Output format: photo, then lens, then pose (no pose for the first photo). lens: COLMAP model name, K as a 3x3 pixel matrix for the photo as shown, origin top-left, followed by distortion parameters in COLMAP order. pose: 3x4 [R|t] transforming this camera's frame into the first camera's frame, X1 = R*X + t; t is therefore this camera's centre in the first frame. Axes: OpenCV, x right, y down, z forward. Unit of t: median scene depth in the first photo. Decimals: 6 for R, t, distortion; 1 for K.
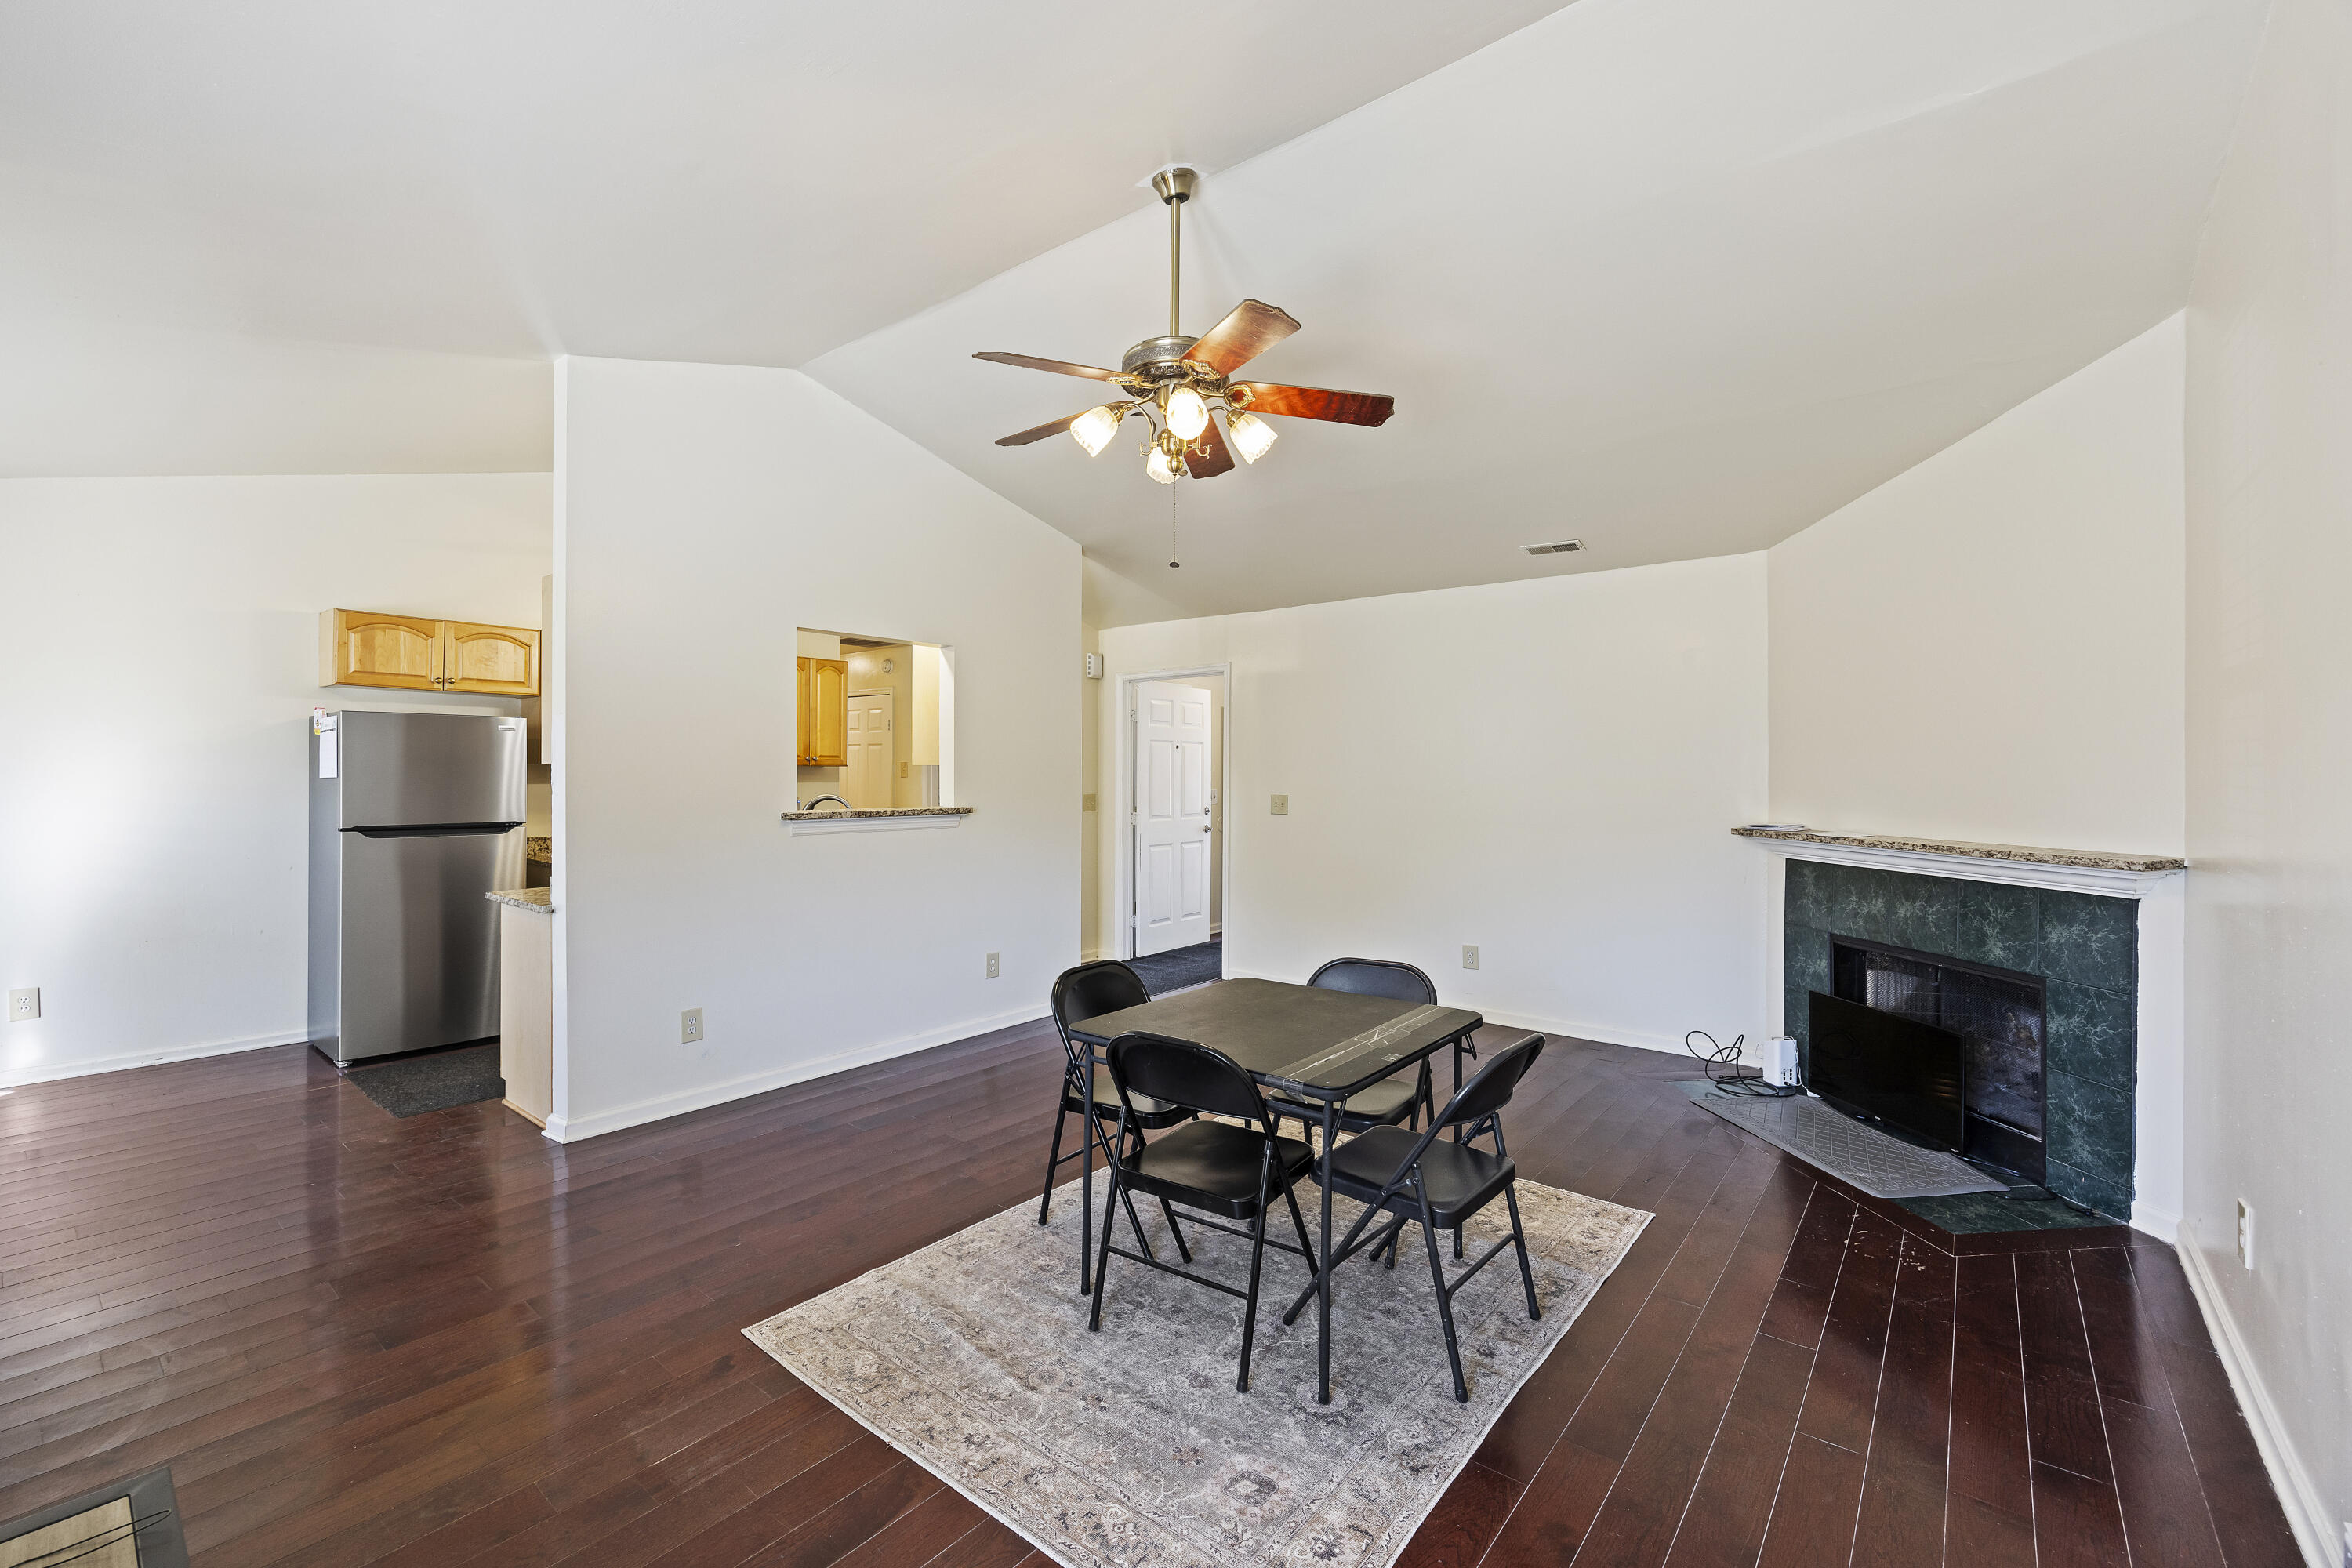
lens RADIAL K [[1000.9, 0, 1187.0], [0, 1000.9, 783.1], [0, 0, 1]] dist [-0.000406, -0.000014]
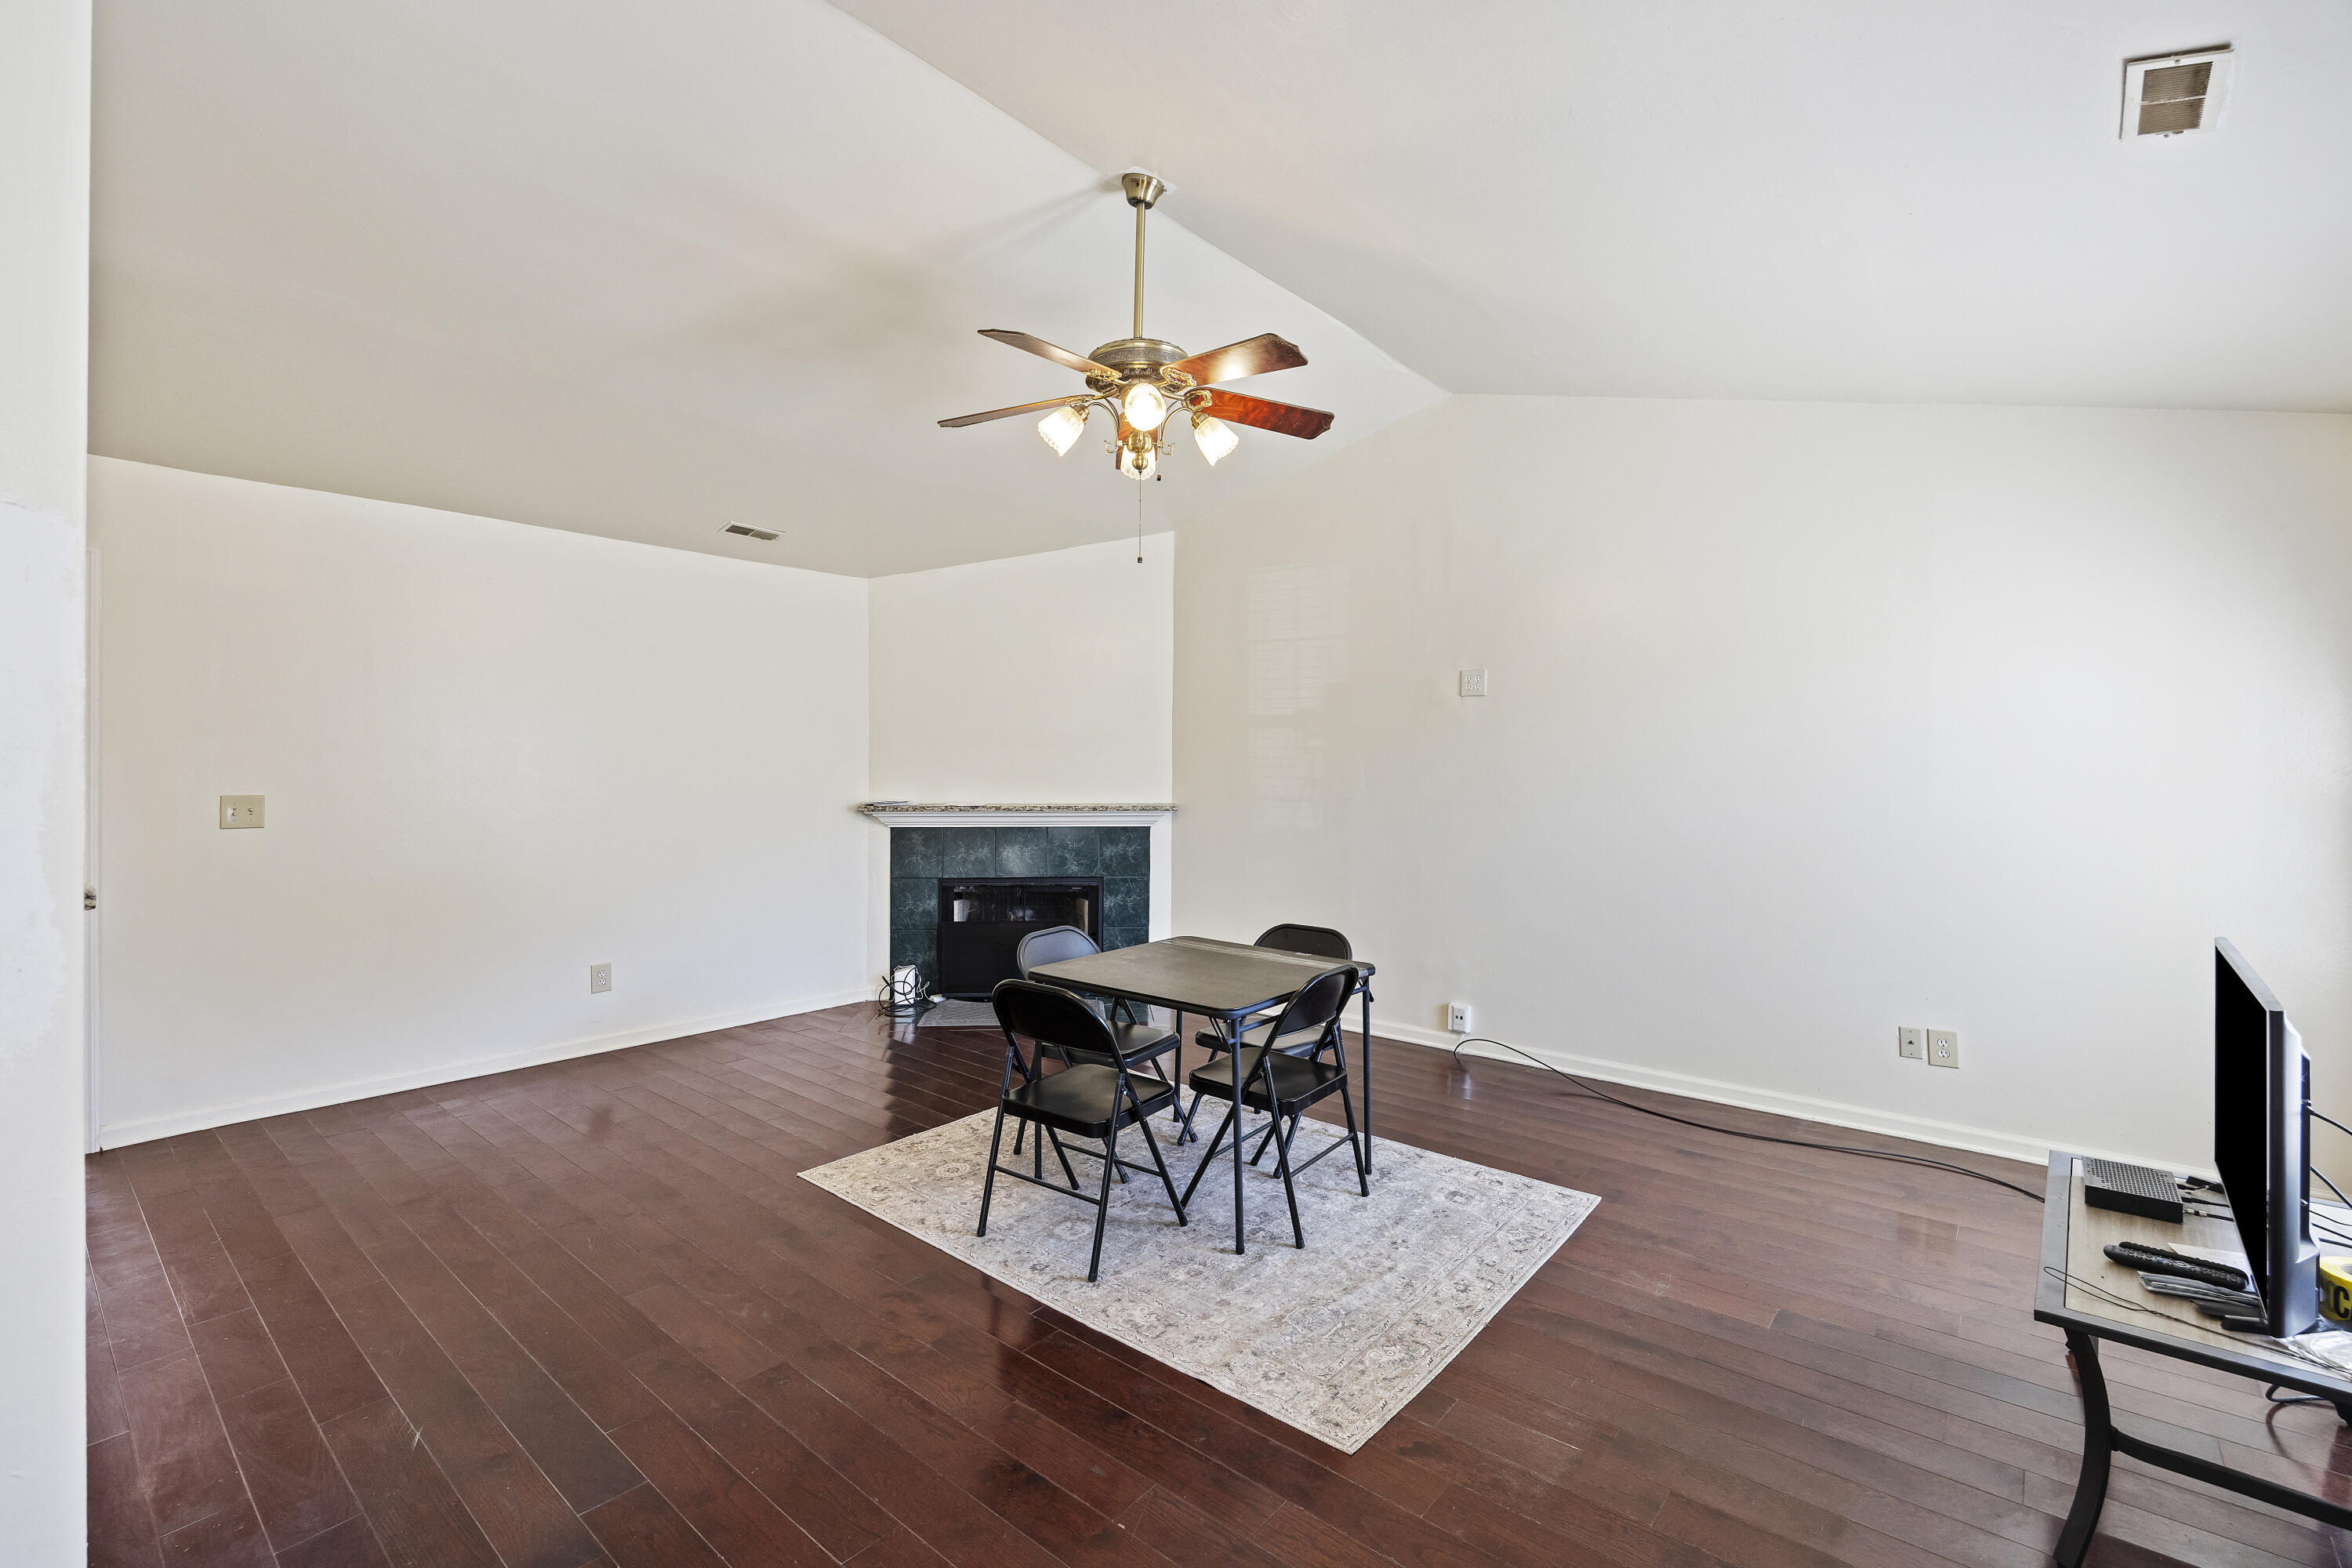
lens RADIAL K [[1000.9, 0, 1194.3], [0, 1000.9, 779.3], [0, 0, 1]] dist [-0.000406, -0.000014]
pose [[0.017429, -0.018830, 0.999671, -0.899174], [0.005438, 0.999810, 0.018737, -0.010503], [-0.999833, 0.005109, 0.017528, 0.799305]]
